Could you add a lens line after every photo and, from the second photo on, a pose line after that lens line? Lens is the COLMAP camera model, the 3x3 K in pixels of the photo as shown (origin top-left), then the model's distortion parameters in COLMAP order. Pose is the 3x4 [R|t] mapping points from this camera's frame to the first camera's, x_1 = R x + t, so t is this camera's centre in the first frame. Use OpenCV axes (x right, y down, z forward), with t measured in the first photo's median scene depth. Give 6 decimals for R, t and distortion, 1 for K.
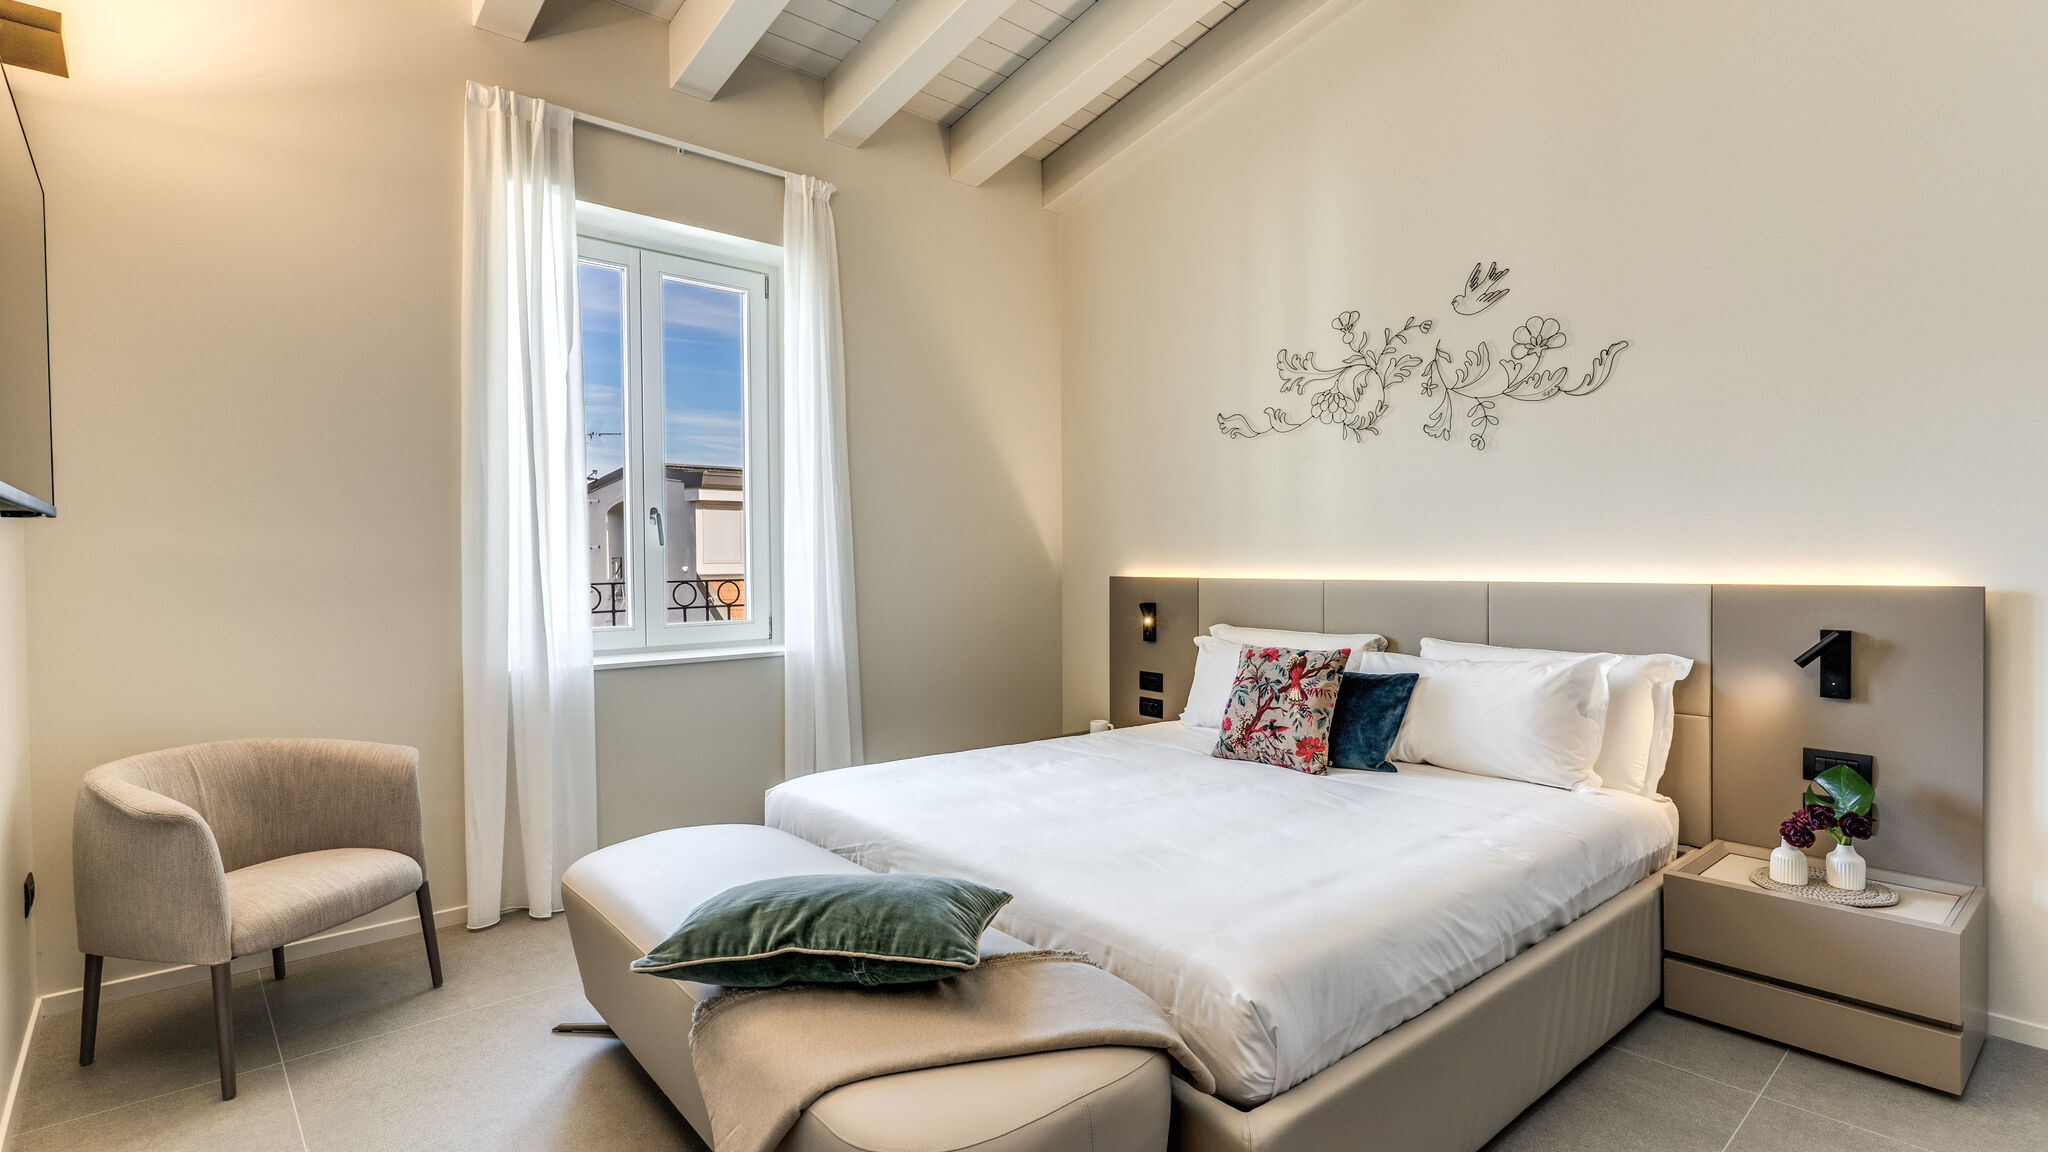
lens RADIAL K [[974.1, 0, 1022.5], [0, 974.1, 573.8], [0, 0, 1]] dist [0.002766, -0.000186]
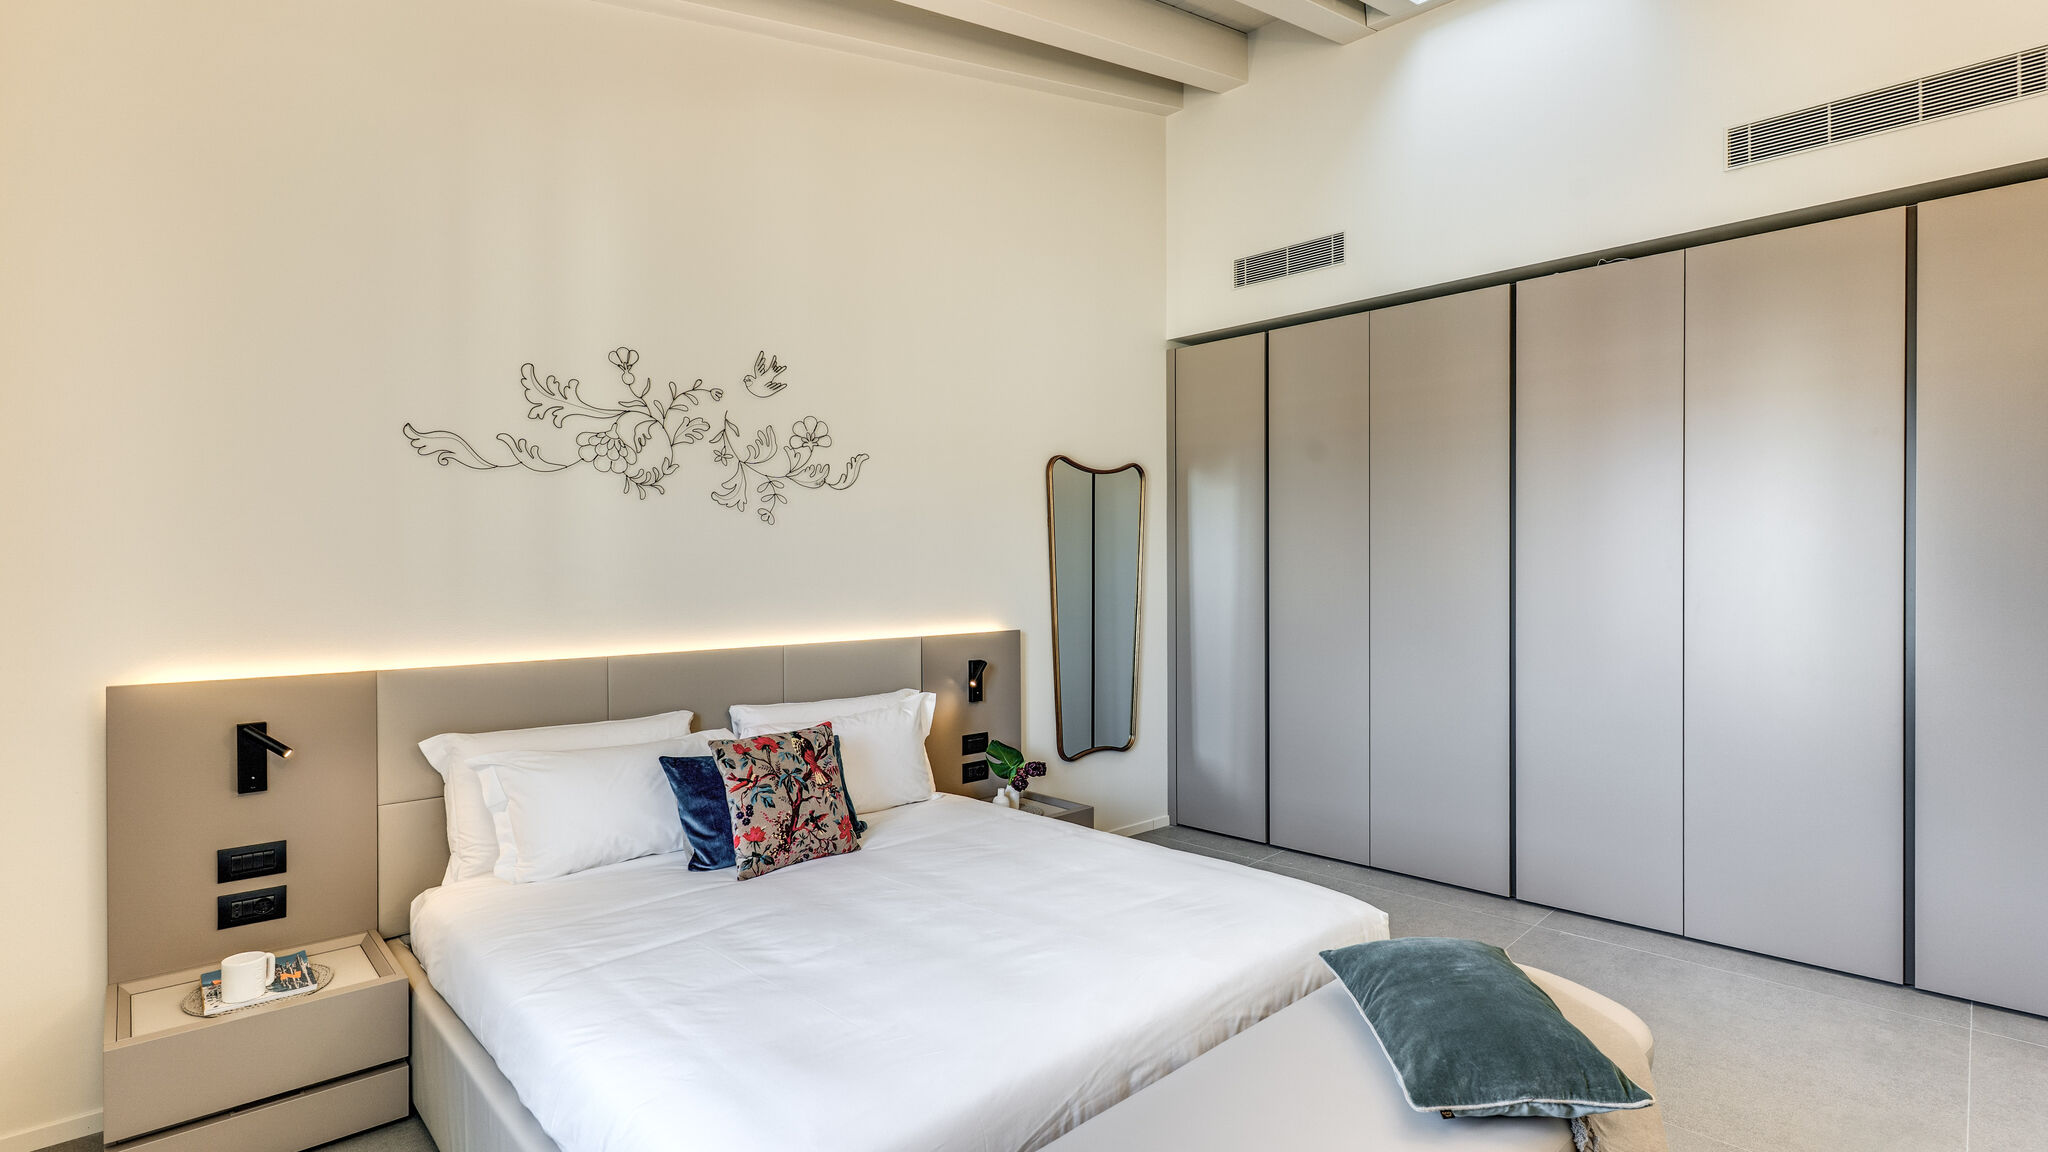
lens RADIAL K [[974.1, 0, 1022.5], [0, 974.1, 573.8], [0, 0, 1]] dist [0.002766, -0.000186]
pose [[-0.060462, 0.000410, 0.998170, -0.664761], [0.018506, 0.999828, 0.000711, -0.071319], [-0.997999, 0.018515, -0.060459, 0.829643]]
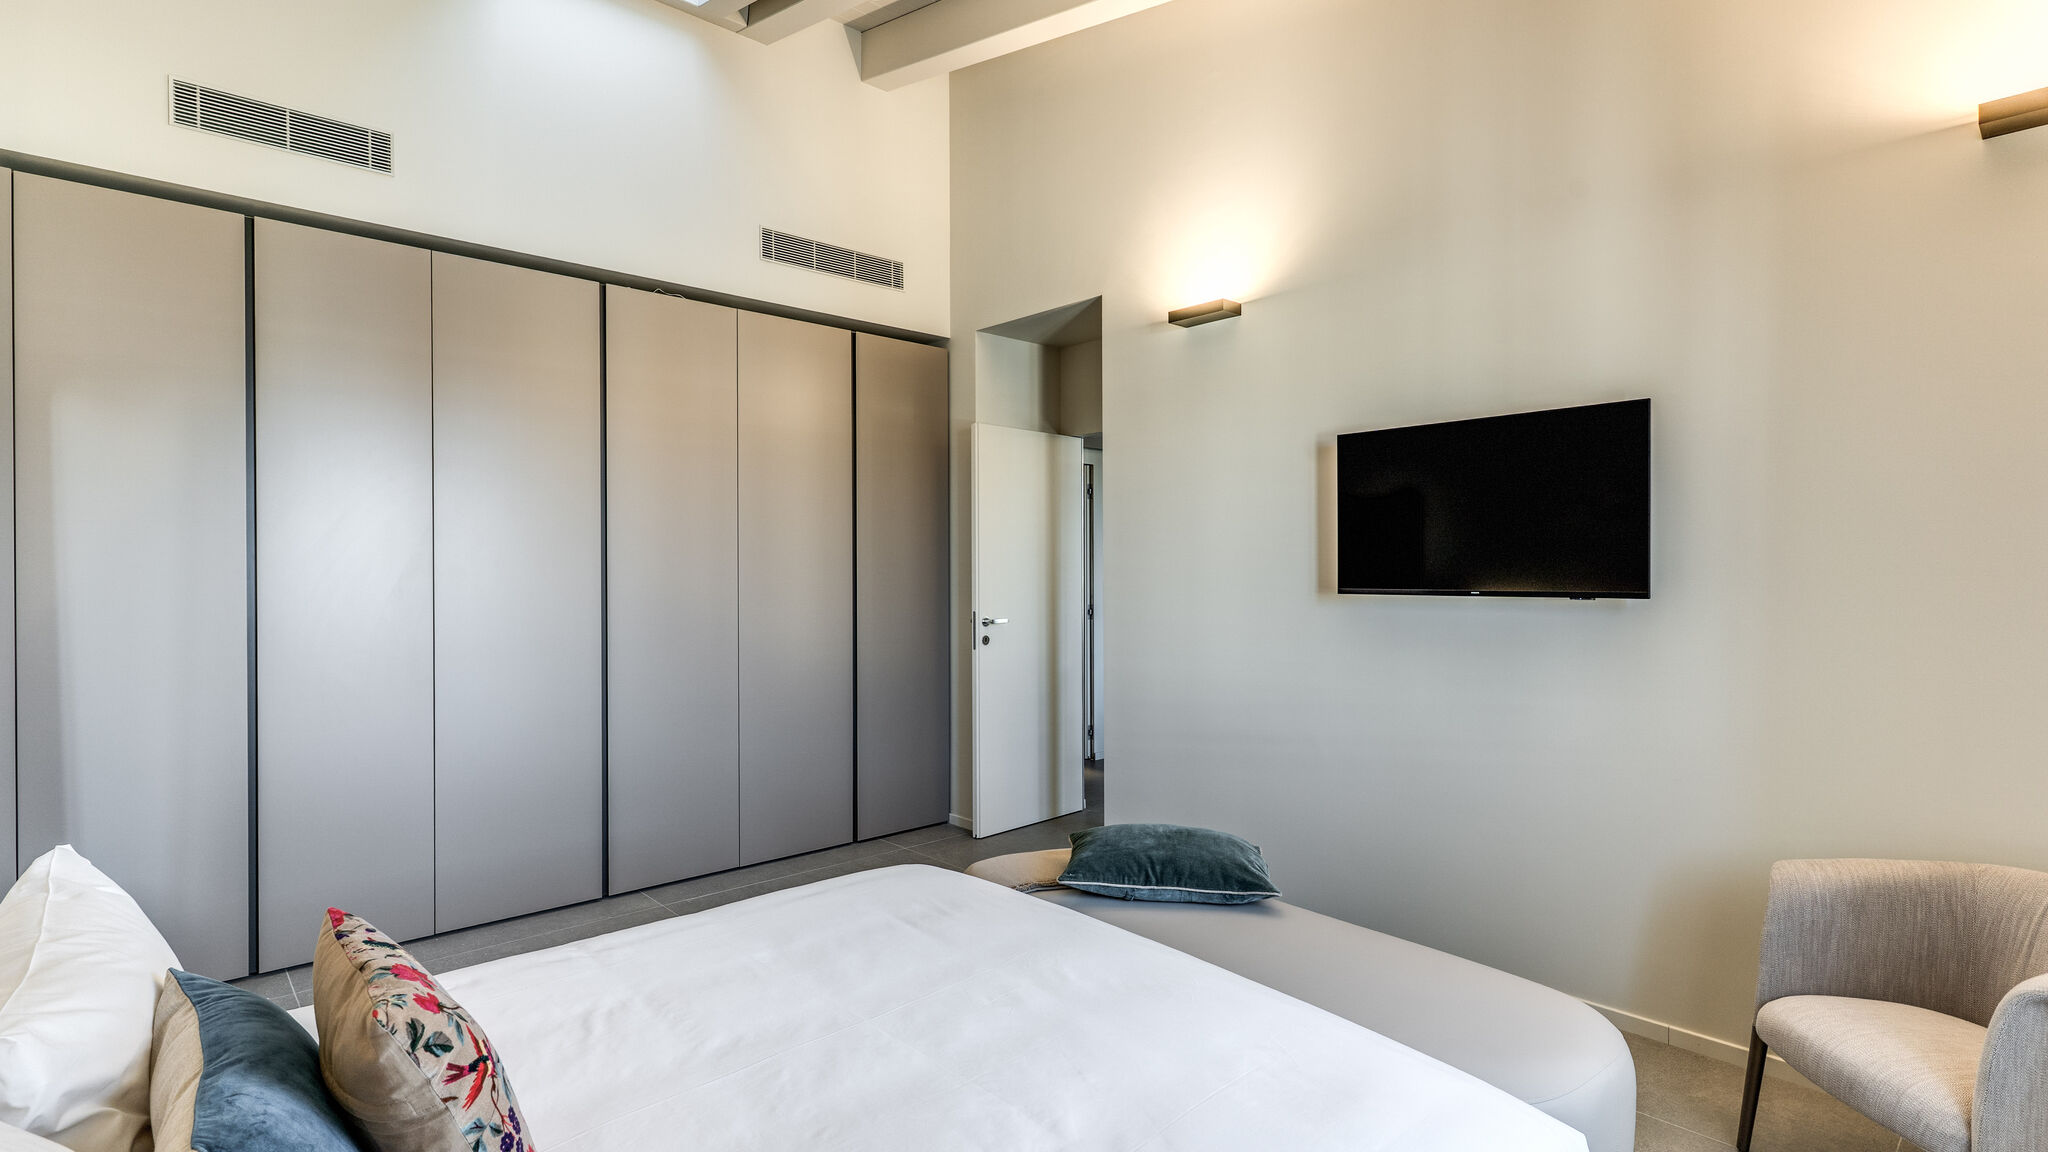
lens RADIAL K [[974.1, 0, 1022.5], [0, 974.1, 573.8], [0, 0, 1]] dist [0.002766, -0.000186]
pose [[-0.999911, 0.009466, -0.009355, 0.026979], [0.009298, 0.999799, 0.017778, -0.075142], [0.009521, 0.017689, -0.999798, 1.390620]]
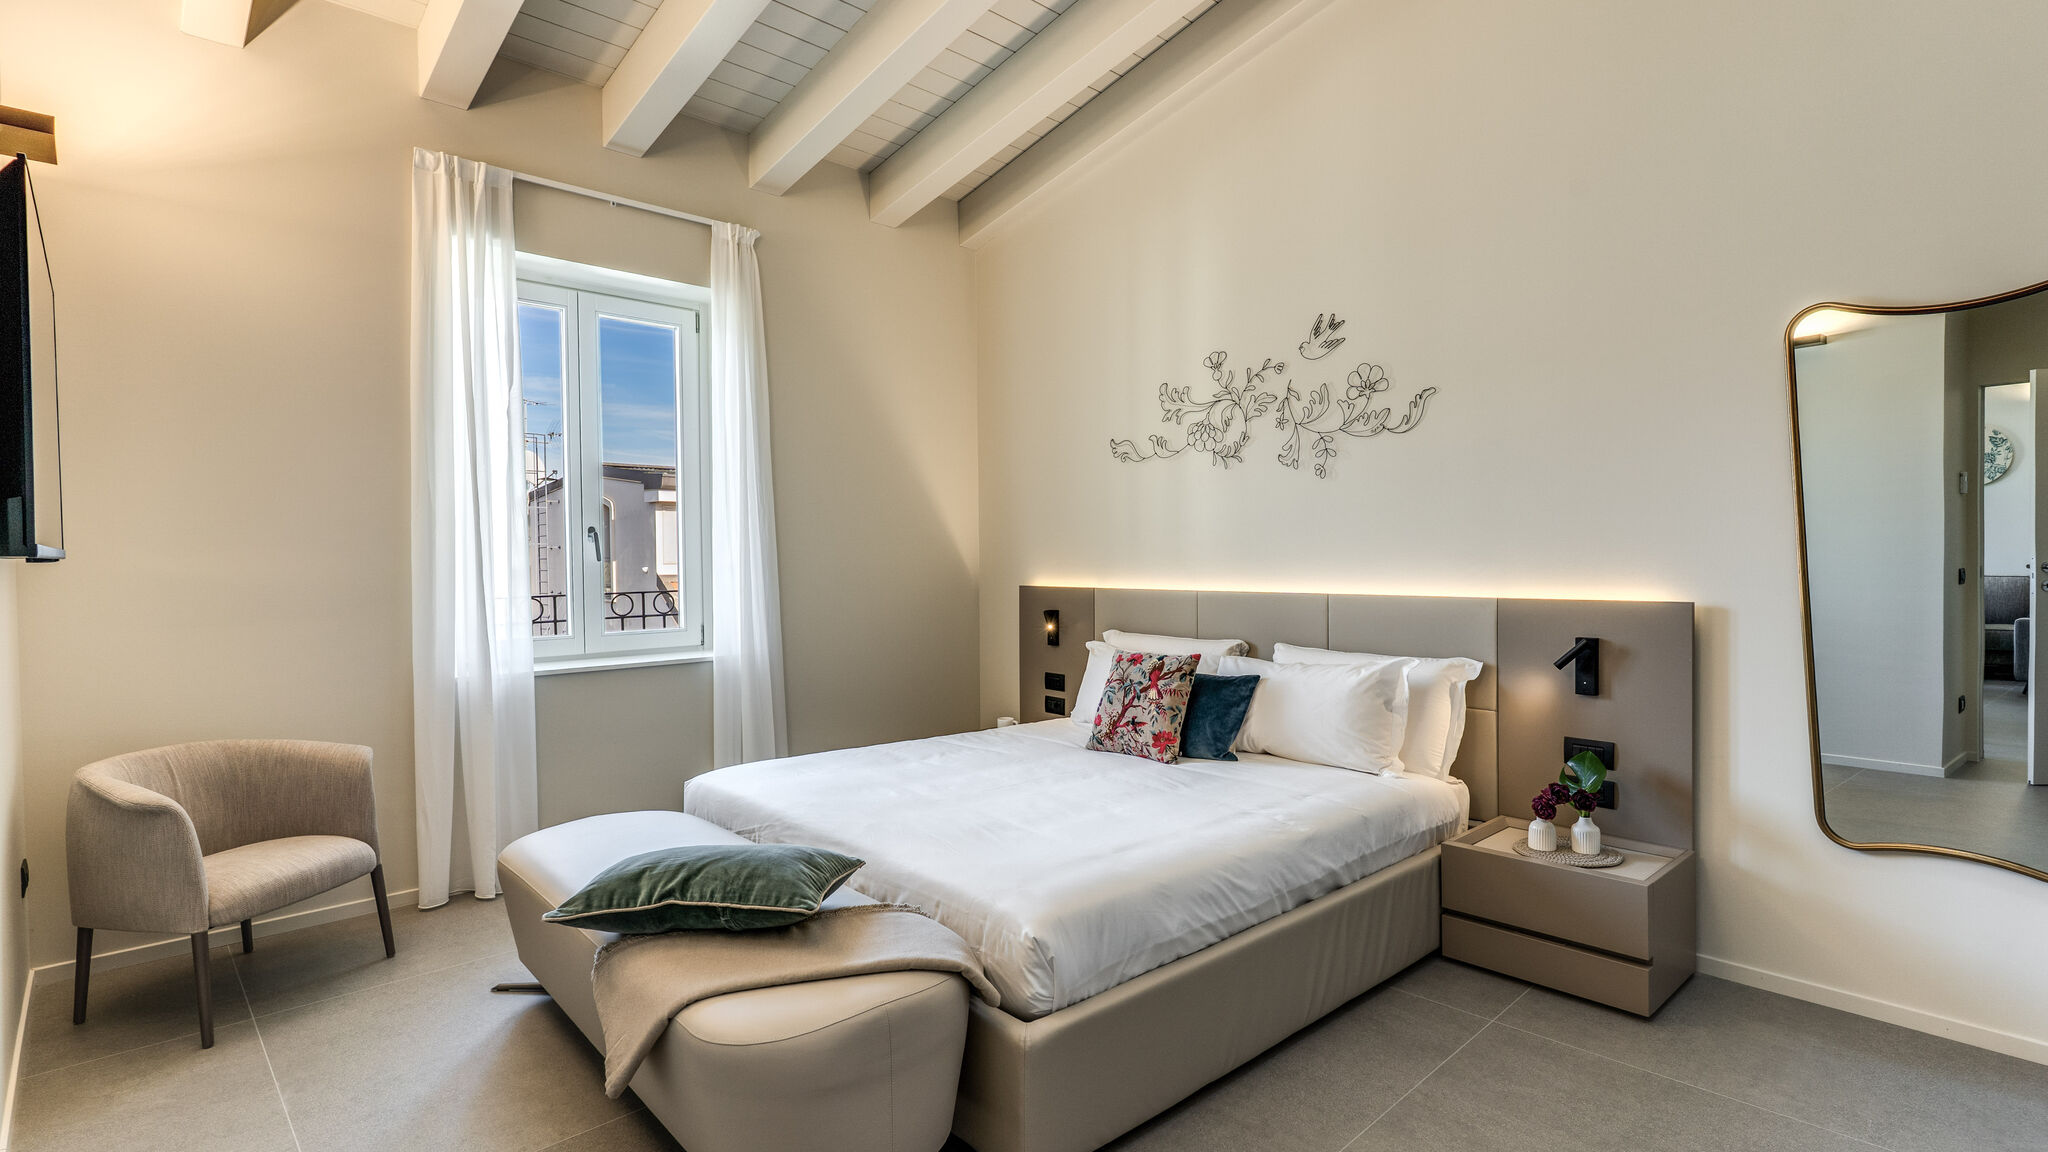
lens RADIAL K [[974.1, 0, 1022.5], [0, 974.1, 573.8], [0, 0, 1]] dist [0.002766, -0.000186]
pose [[0.999513, -0.002935, 0.031078, 0.088259], [0.002824, 0.999990, 0.003605, -0.021549], [-0.031088, -0.003515, 0.999510, -0.135936]]
